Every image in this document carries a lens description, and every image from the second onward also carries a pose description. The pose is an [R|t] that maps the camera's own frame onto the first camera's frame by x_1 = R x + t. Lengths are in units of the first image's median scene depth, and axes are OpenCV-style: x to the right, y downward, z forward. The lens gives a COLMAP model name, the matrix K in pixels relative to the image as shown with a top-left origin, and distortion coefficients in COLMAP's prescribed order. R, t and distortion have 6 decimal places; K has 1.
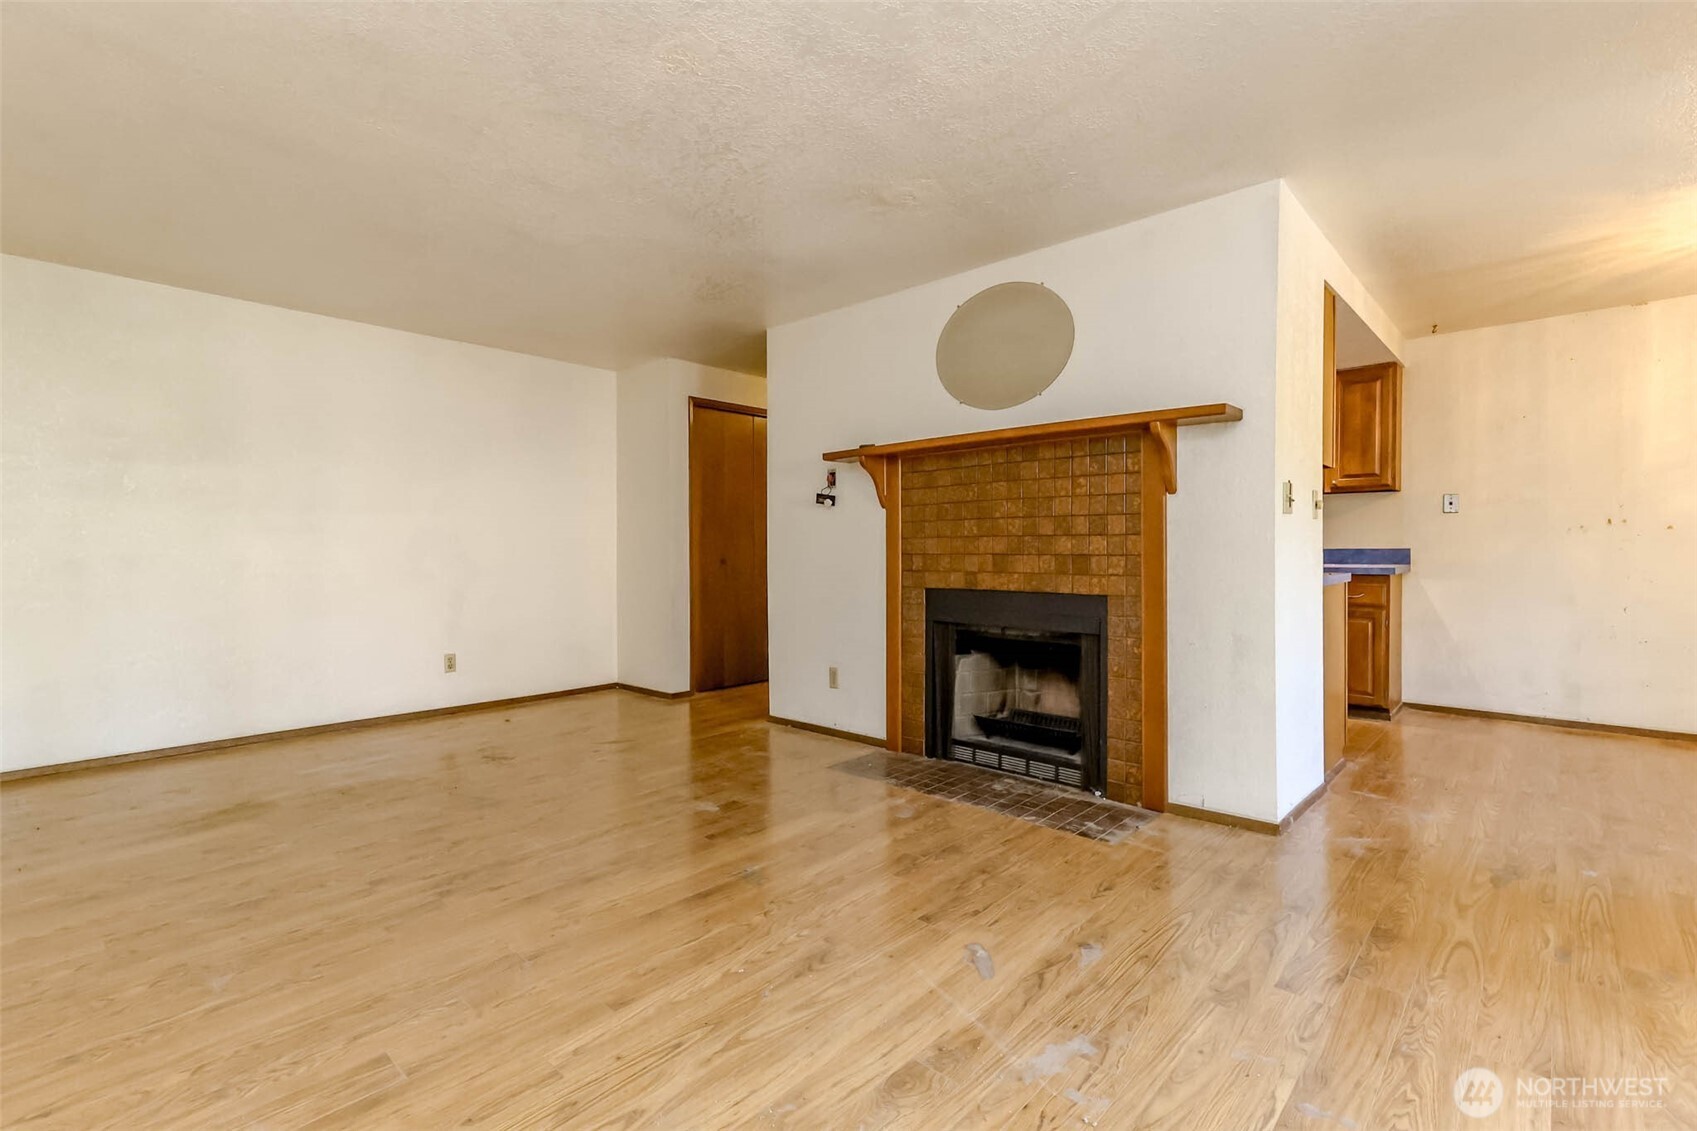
lens RADIAL K [[764.9, 0, 848.5], [0, 764.9, 552.7], [0, 0, 1]] dist [0.018152, 0.000059]
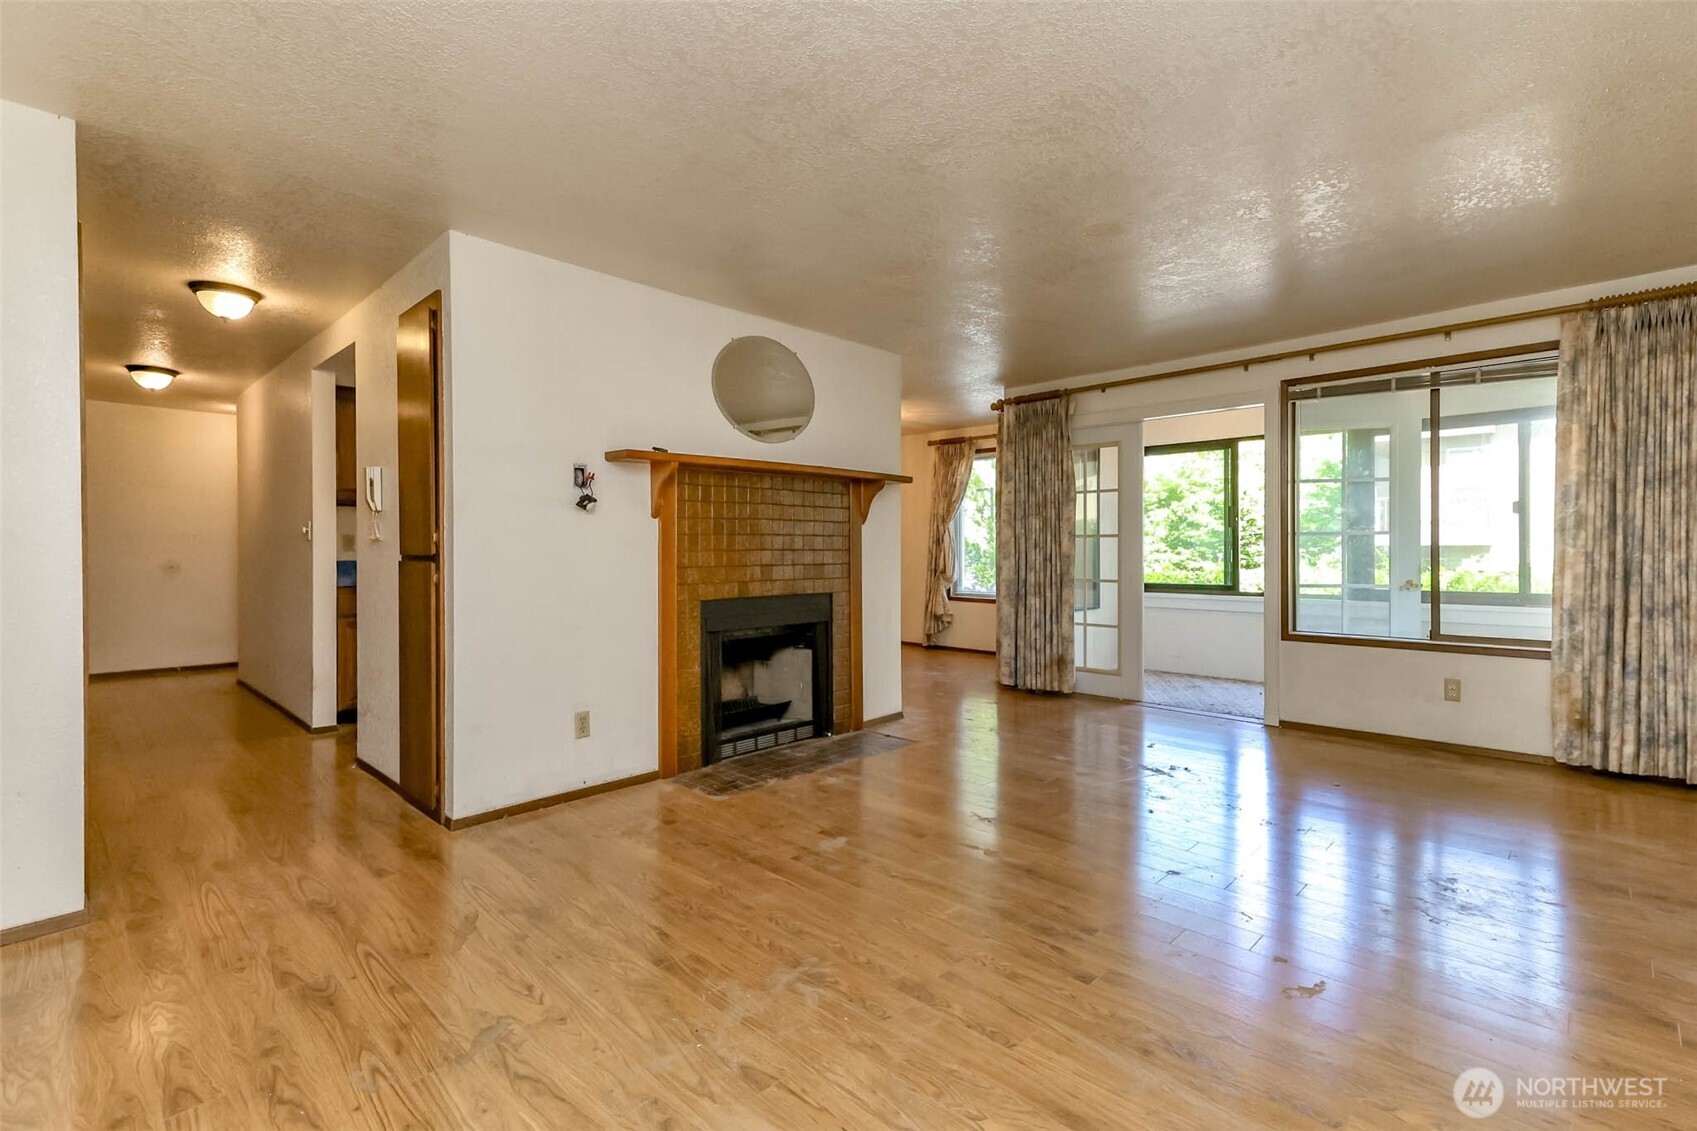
lens RADIAL K [[764.9, 0, 848.5], [0, 764.9, 552.7], [0, 0, 1]] dist [0.018152, 0.000059]
pose [[0.036828, -0.003154, 0.999317, -1.085893], [0.012090, 0.999923, 0.002710, -0.021382], [-0.999248, 0.011982, 0.036863, 0.923562]]
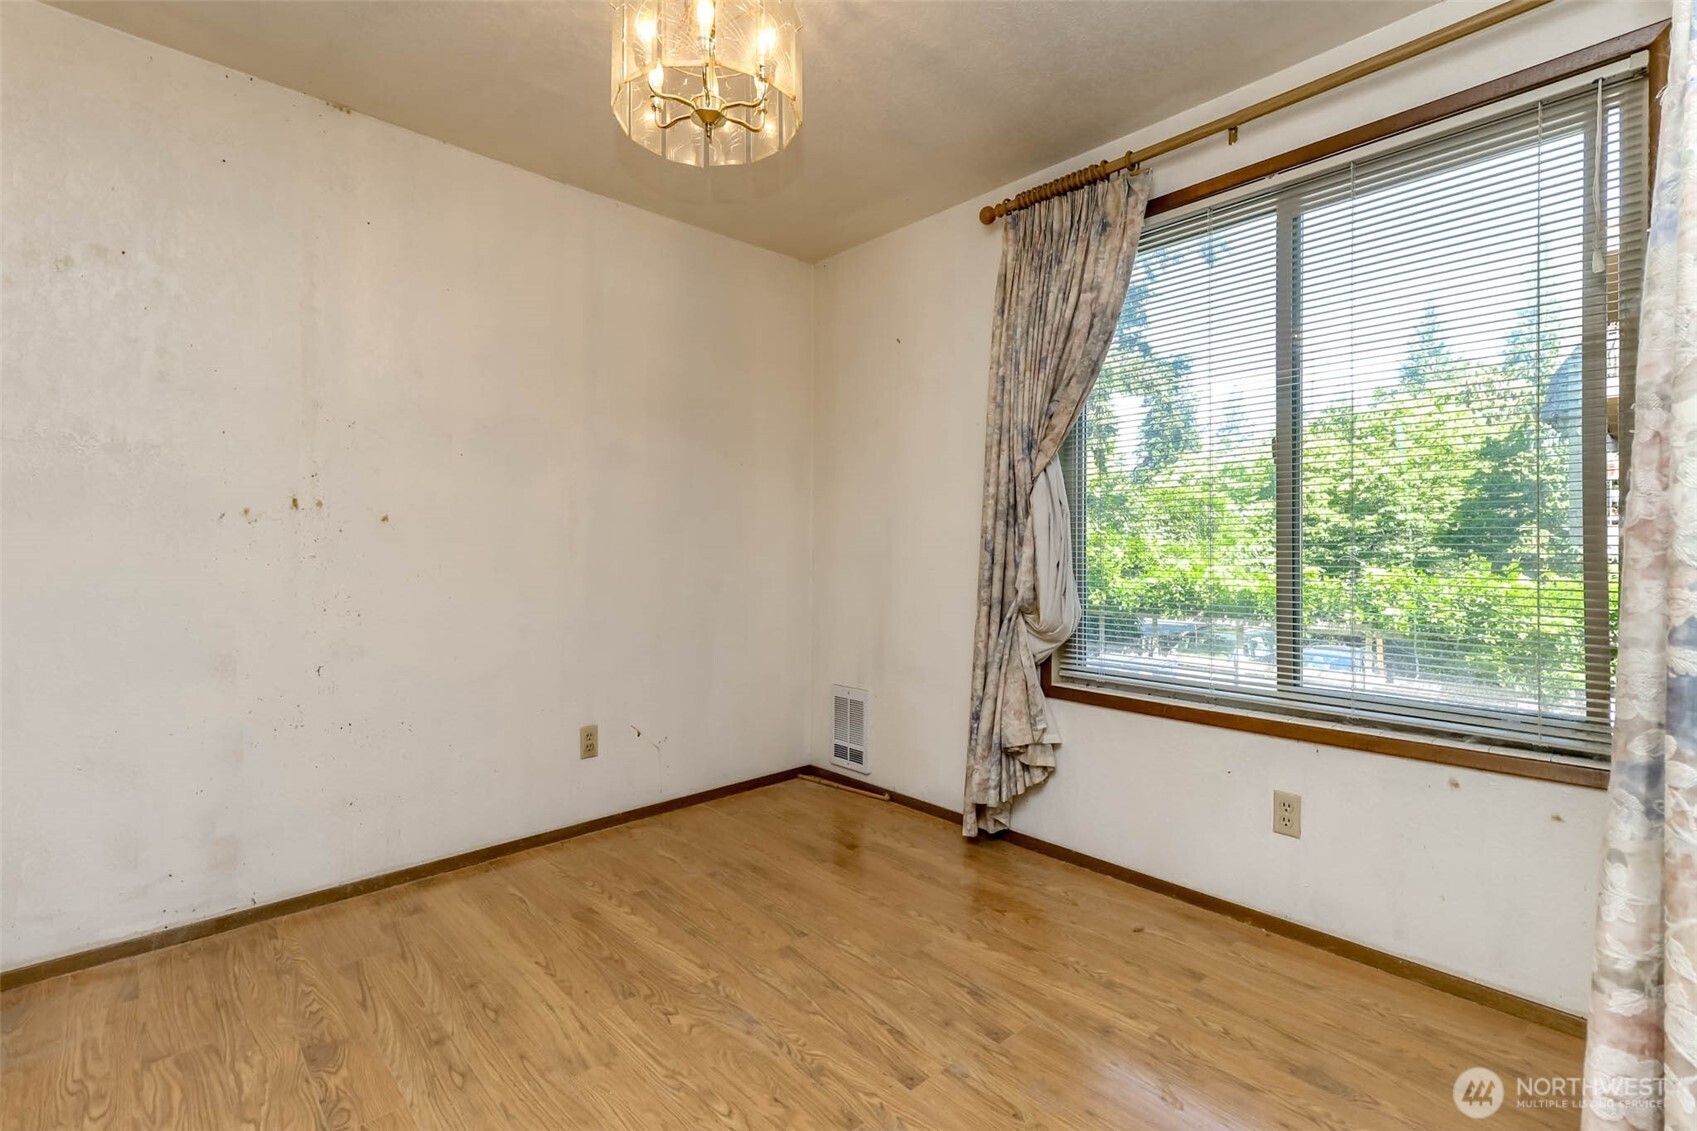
lens RADIAL K [[767.0, 0, 879.5], [0, 767.0, 540.6], [0, 0, 1]] dist [0.012936, -0.000030]
pose [[0.062431, 0.012005, 0.997977, 0.674946], [0.006506, 0.999902, -0.012435, -0.008545], [-0.998028, 0.007269, 0.062347, 0.807925]]
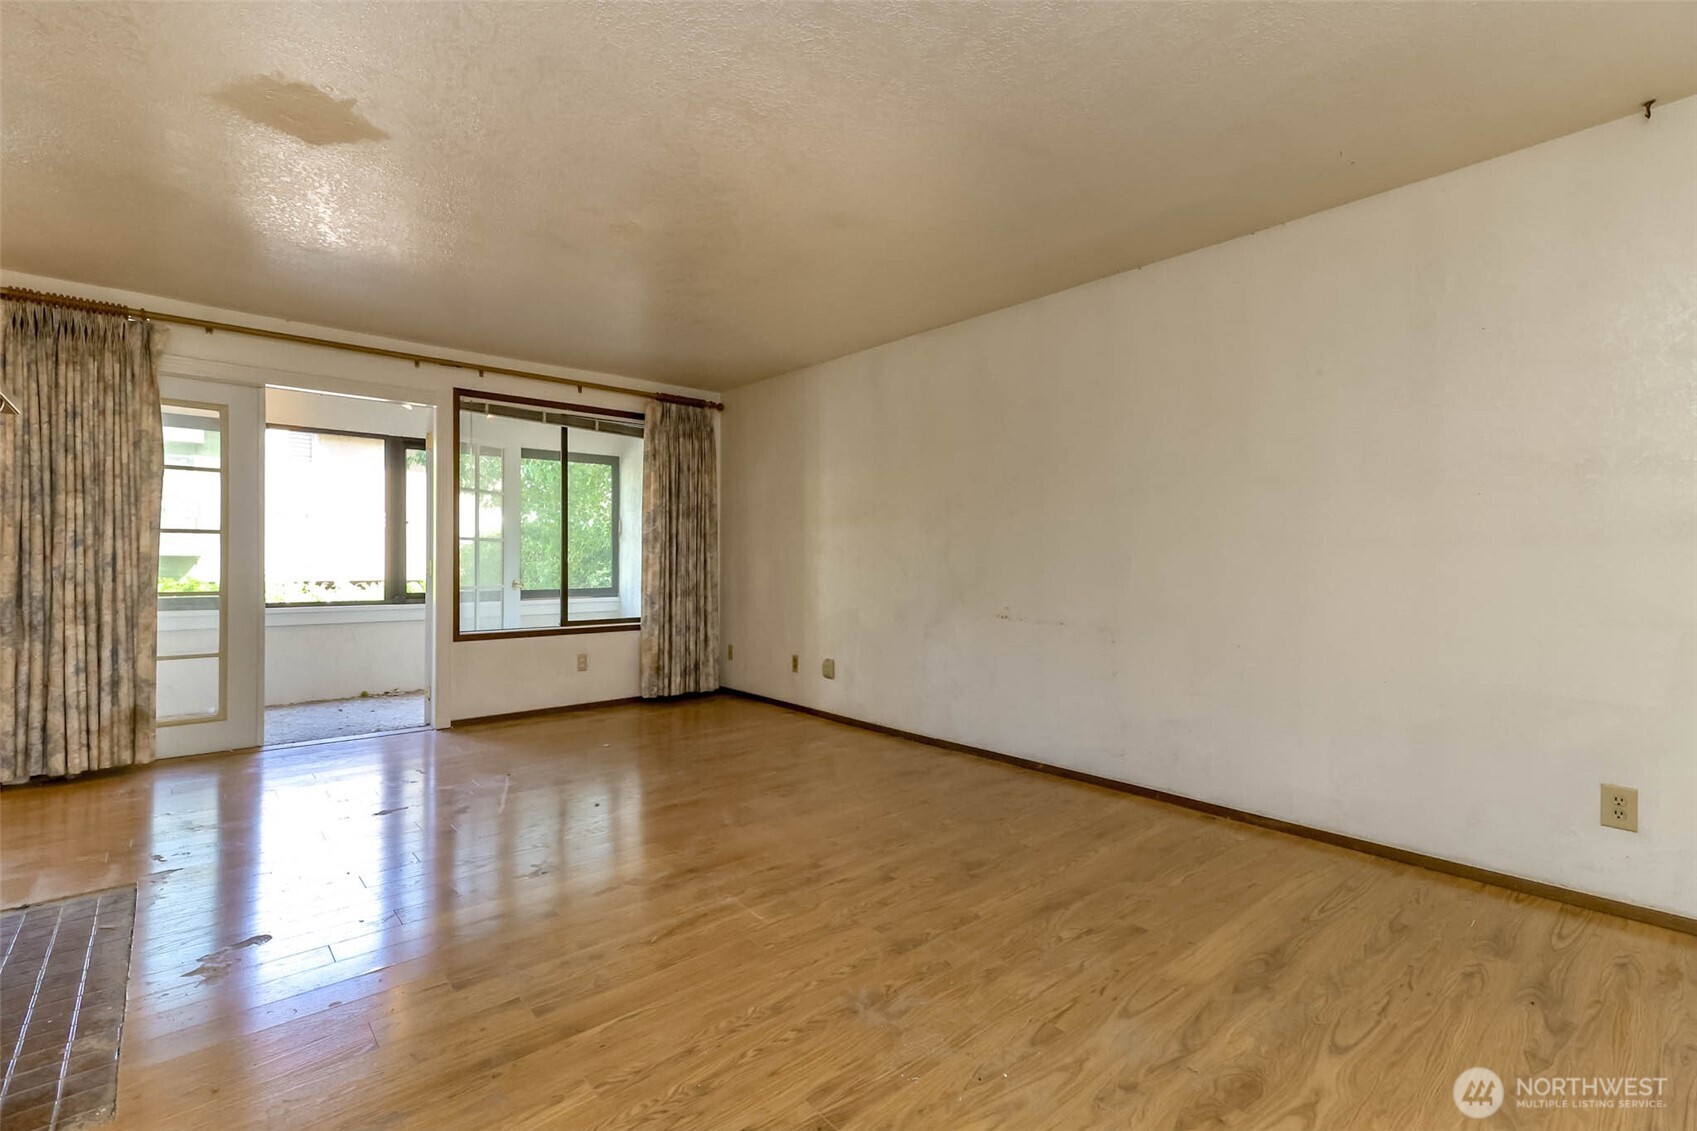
lens RADIAL K [[785.6, 0, 810.5], [0, 785.6, 566.3], [0, 0, 1]] dist [0.023217, 0.000125]
pose [[-0.992196, -0.003630, 0.124638, -0.485712], [-0.001955, 0.999906, 0.013560, -0.010113], [-0.124675, 0.013210, -0.992110, 1.574089]]
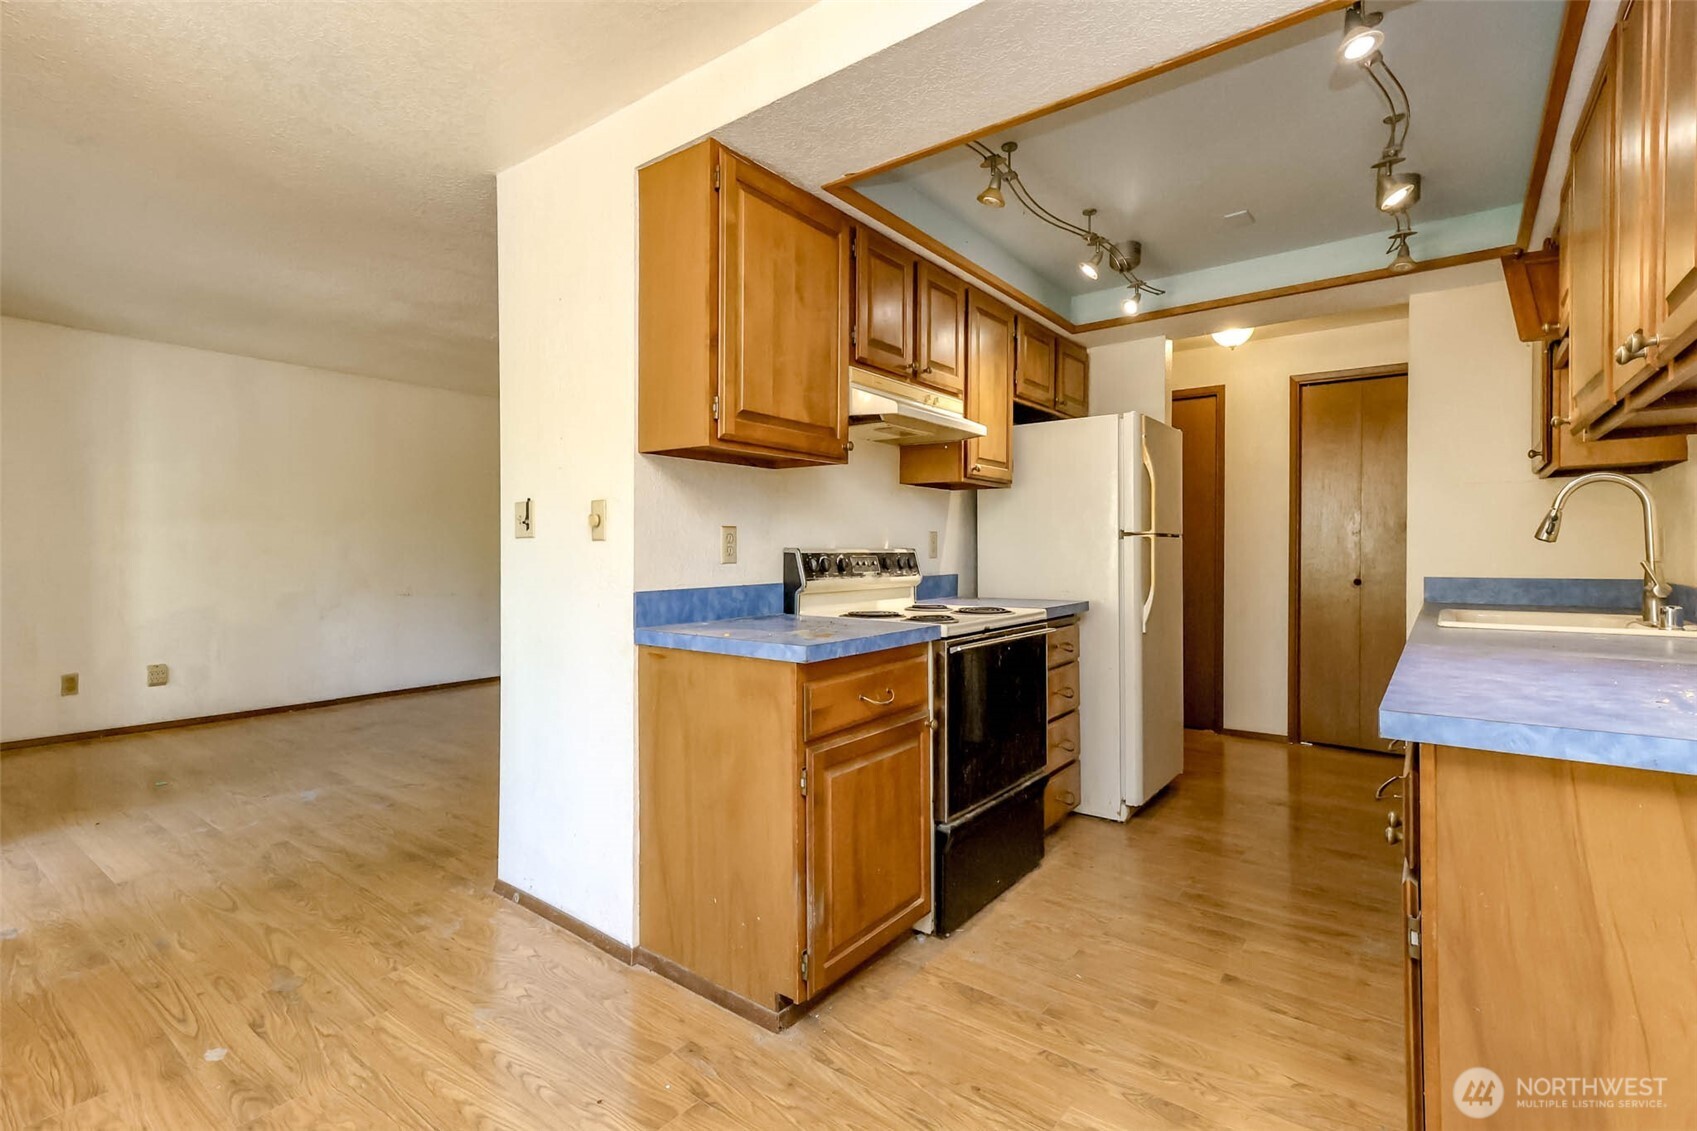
lens RADIAL K [[767.9, 0, 862.2], [0, 767.9, 548.9], [0, 0, 1]] dist [0.018547, -0.000117]
pose [[0.109774, 0.004927, -0.993944, 1.332591], [-0.010449, 0.999938, 0.003803, -0.043419], [0.993902, 0.009968, 0.109818, 1.163672]]
